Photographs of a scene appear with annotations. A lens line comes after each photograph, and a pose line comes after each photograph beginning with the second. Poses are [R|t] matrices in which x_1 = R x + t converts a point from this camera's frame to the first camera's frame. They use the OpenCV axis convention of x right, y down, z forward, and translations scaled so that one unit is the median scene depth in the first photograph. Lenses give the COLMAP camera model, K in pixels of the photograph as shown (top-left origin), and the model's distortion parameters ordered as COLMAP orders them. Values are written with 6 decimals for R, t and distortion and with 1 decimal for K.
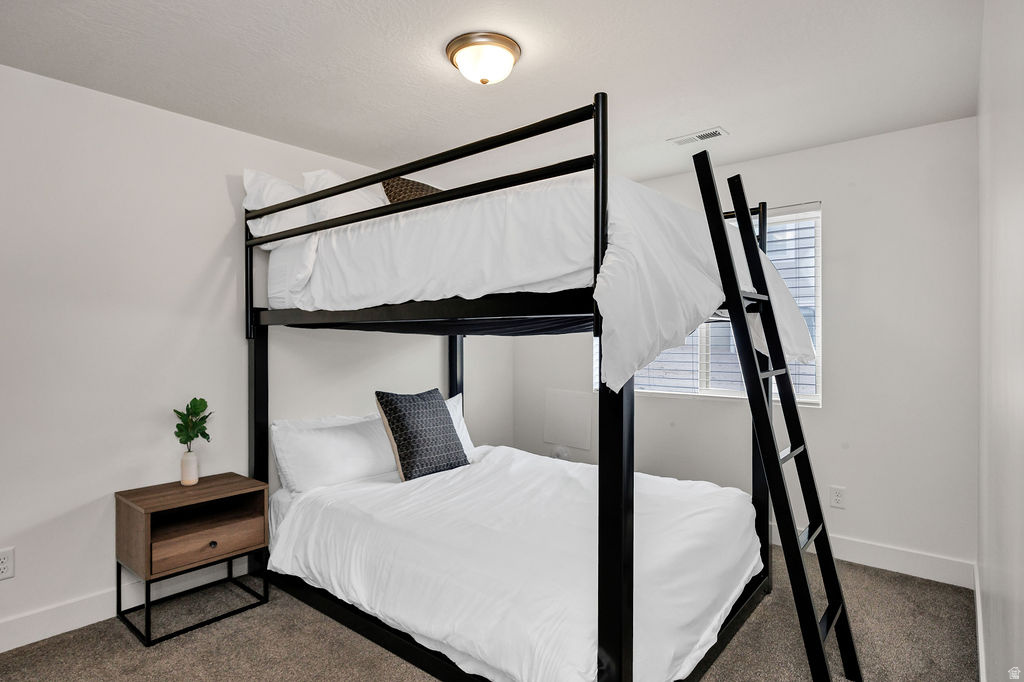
lens RADIAL K [[553.8, 0, 511.2], [0, 553.8, 340.5], [0, 0, 1]] dist [-0.000083, 0.000001]
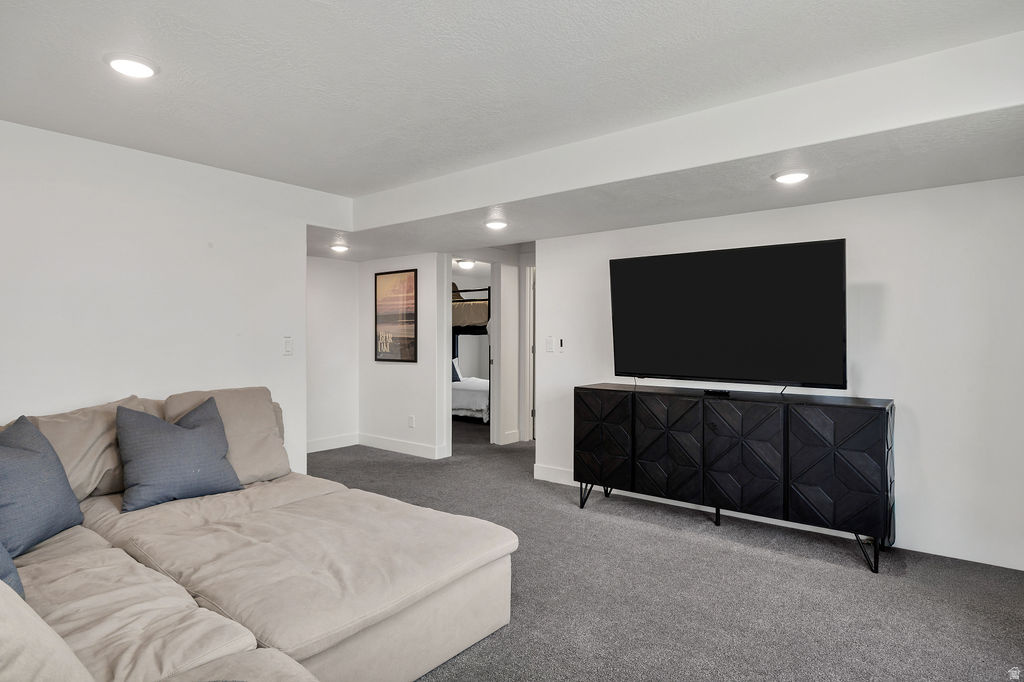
lens RADIAL K [[553.8, 0, 512.7], [0, 553.8, 340.8], [0, 0, 1]] dist [-0.000083, 0.000001]
pose [[0.999453, -0.001091, 0.033063, 0.187523], [0.001174, 0.999996, -0.002499, 0.050580], [-0.033060, 0.002536, 0.999450, -3.590139]]
